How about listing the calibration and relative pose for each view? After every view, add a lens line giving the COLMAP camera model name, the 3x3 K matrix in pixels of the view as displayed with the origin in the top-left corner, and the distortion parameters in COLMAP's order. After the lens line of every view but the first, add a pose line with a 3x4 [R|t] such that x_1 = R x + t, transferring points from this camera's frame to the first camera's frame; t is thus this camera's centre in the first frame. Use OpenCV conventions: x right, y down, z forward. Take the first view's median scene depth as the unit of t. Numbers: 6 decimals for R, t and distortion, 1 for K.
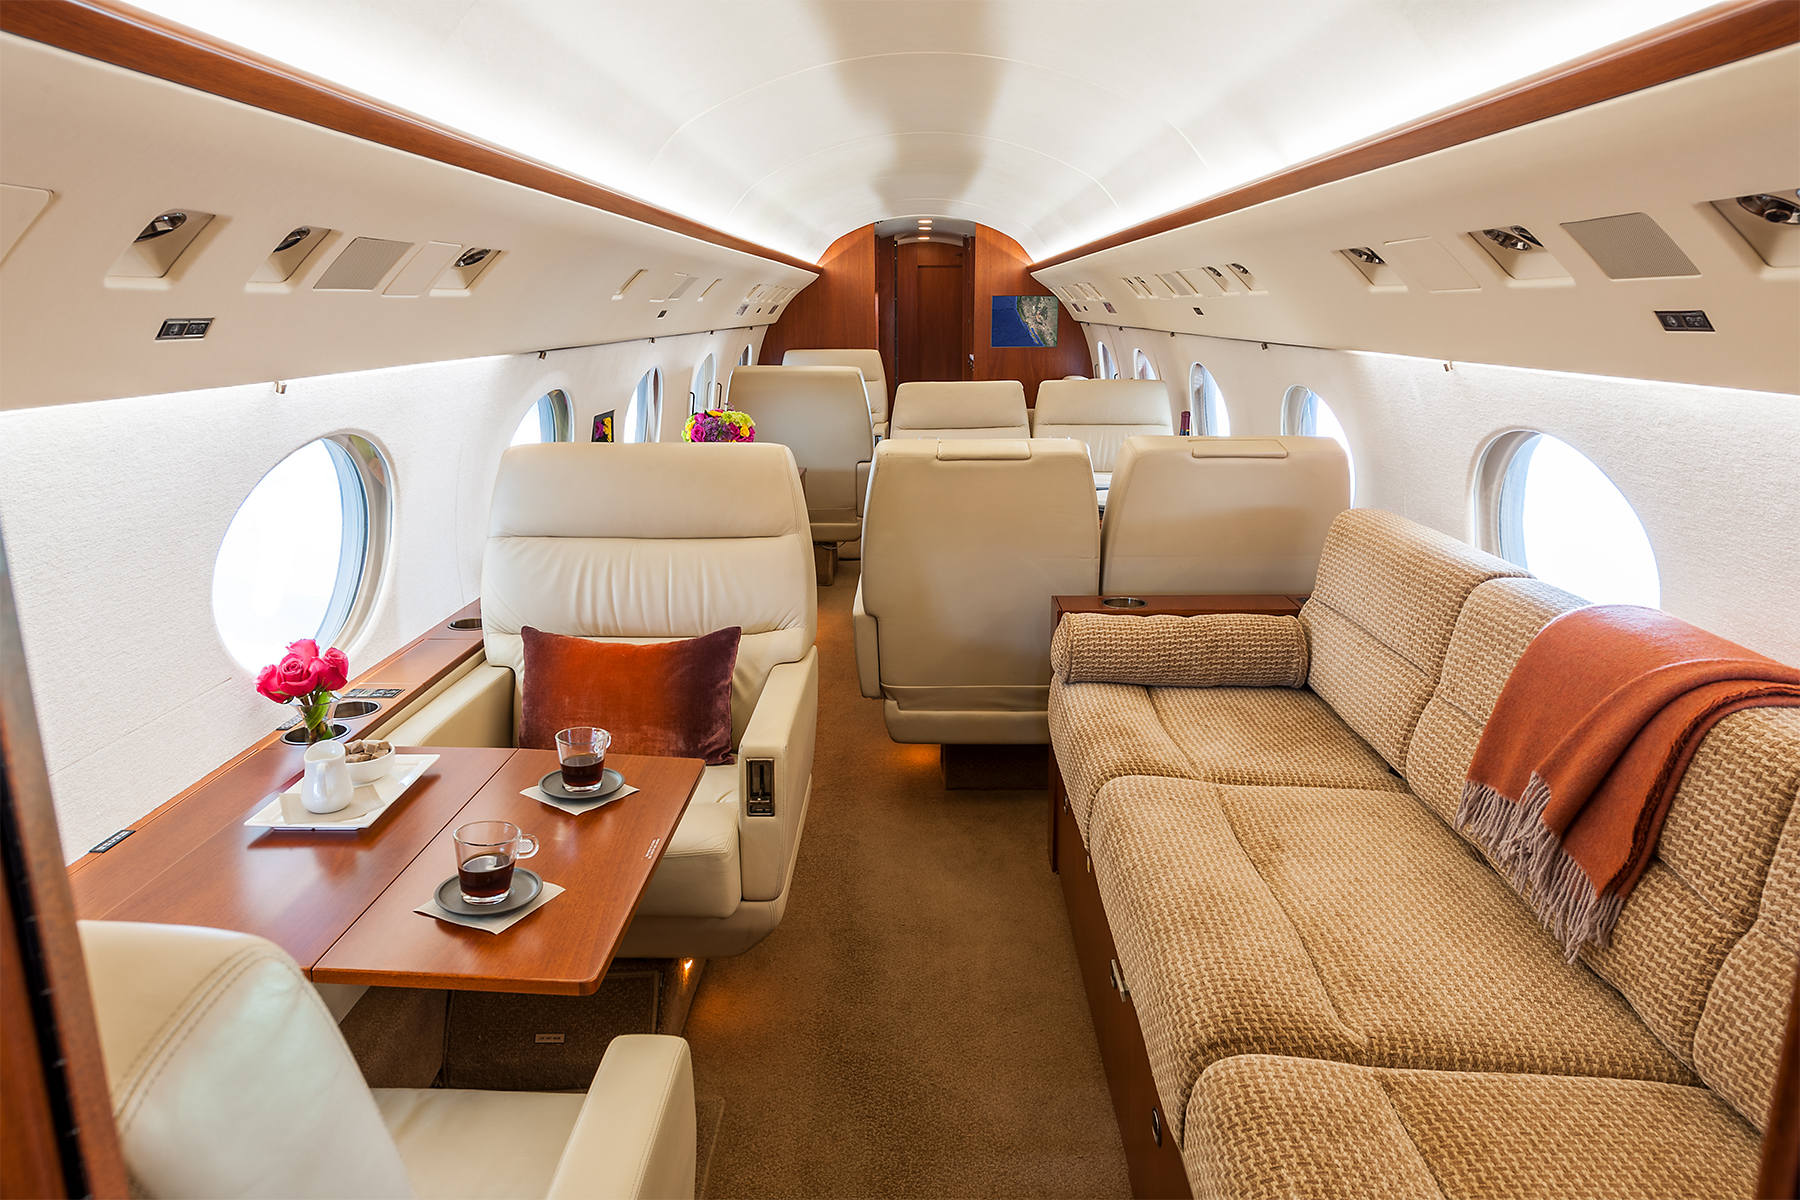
lens RADIAL K [[1105.5, 0, 900.0], [0, 1105.5, 600.0], [0, 0, 1]] dist [-0.001096, -0.000921]
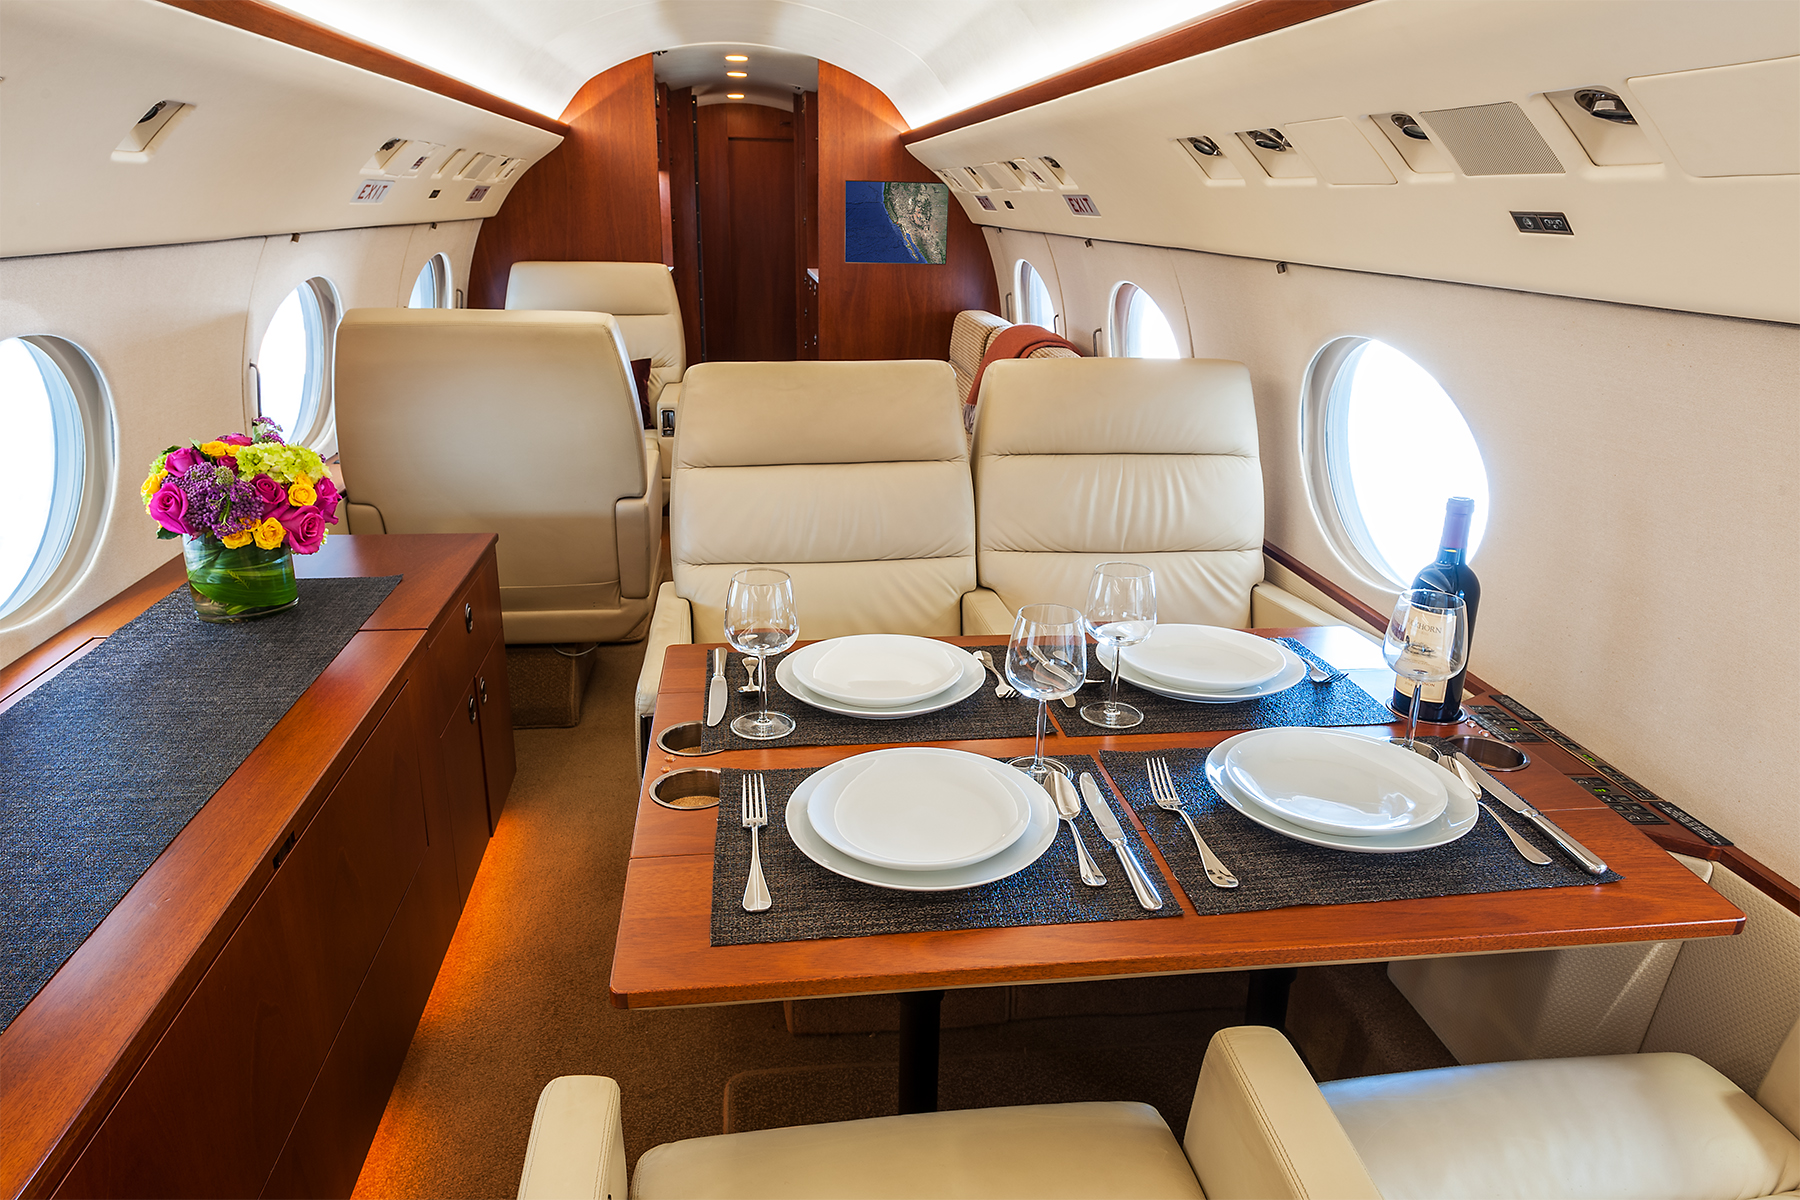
lens RADIAL K [[1194.9, 0, 900.0], [0, 1194.9, 600.0], [0, 0, 1]] dist [0.040920, -0.000195]
pose [[0.988978, -0.028166, 0.145362, 0.006523], [0.018754, 0.997662, 0.065717, -0.079395], [-0.146873, -0.062266, 0.987194, 0.298498]]
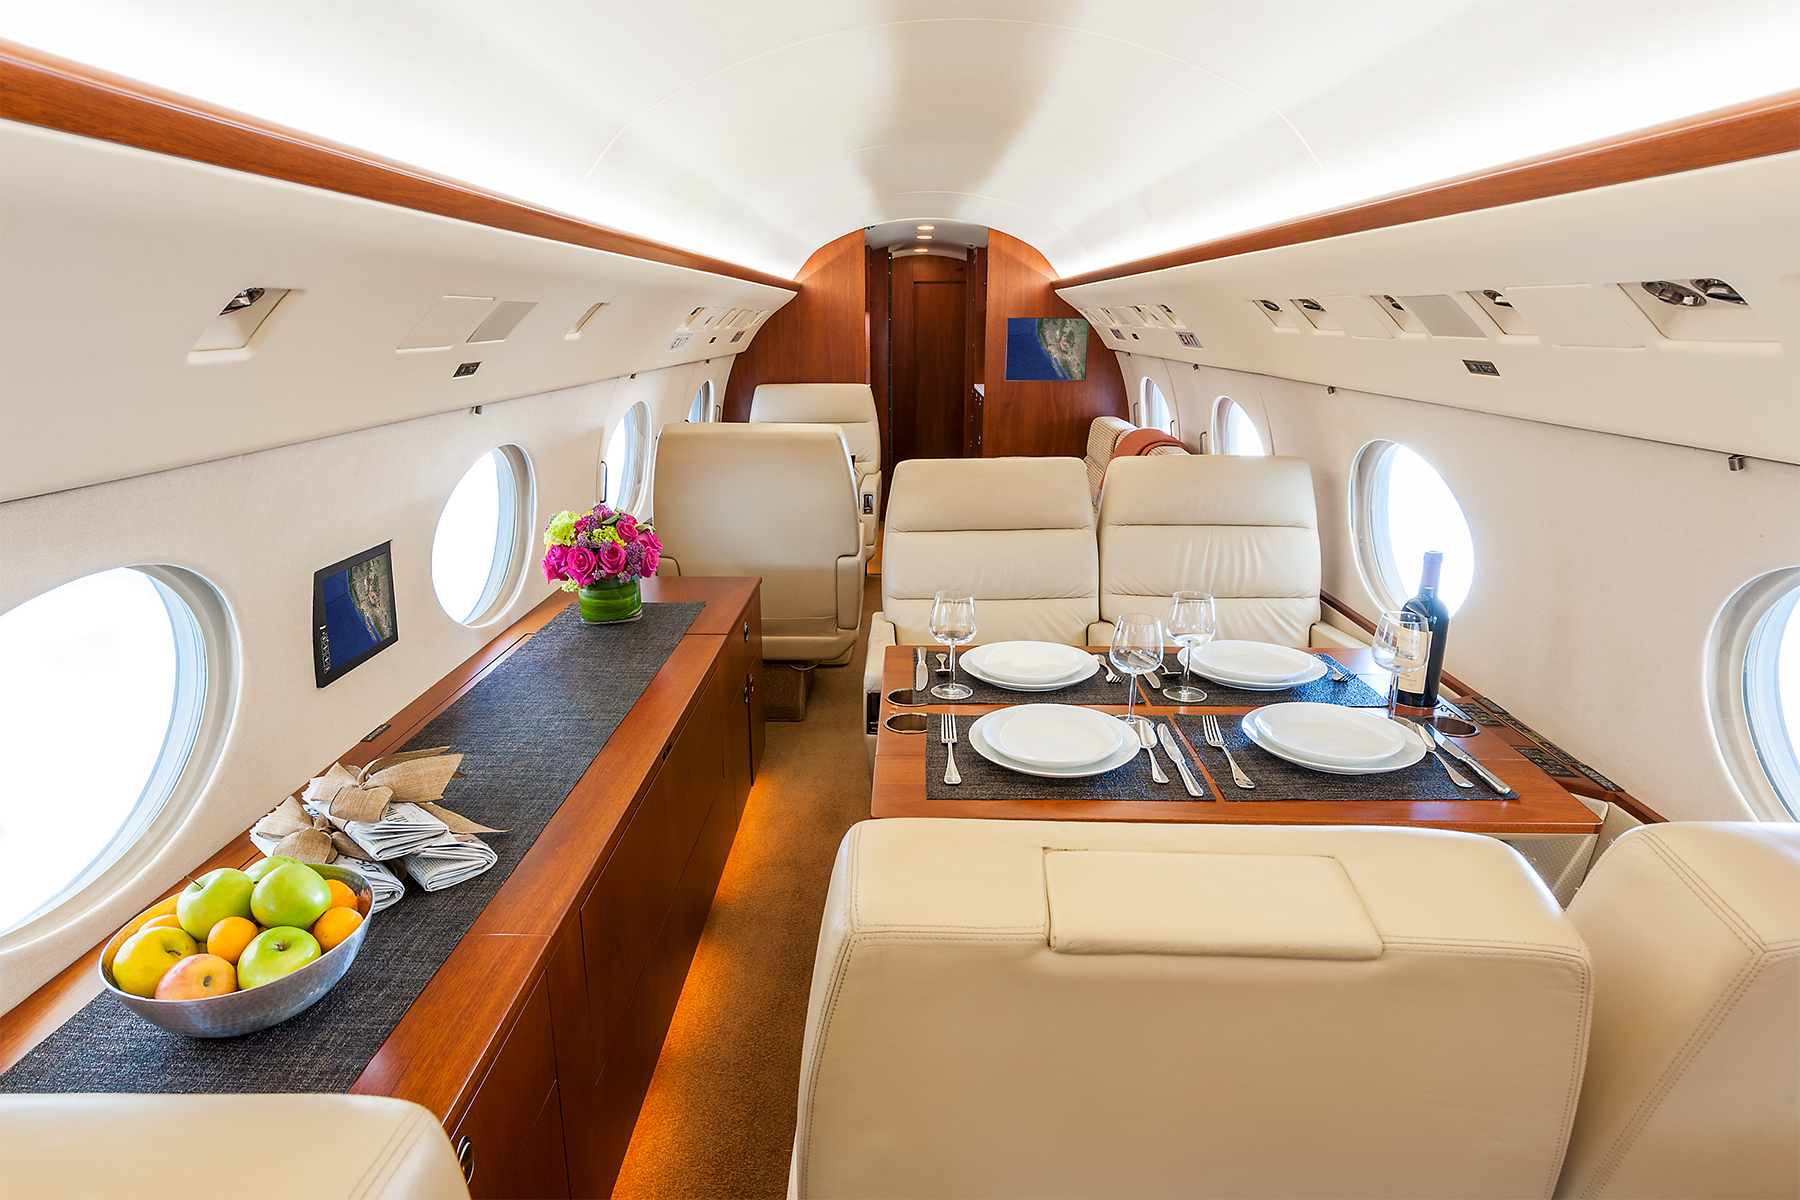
lens RADIAL K [[1020.4, 0, 893.4], [0, 1020.4, 611.5], [0, 0, 1]] dist [0.040661, -0.000002]
pose [[0.999999, 0.000003, 0.001087, -0.002610], [-0.000023, 0.999831, 0.018381, -0.071774], [-0.001087, -0.018381, 0.999830, 0.236127]]
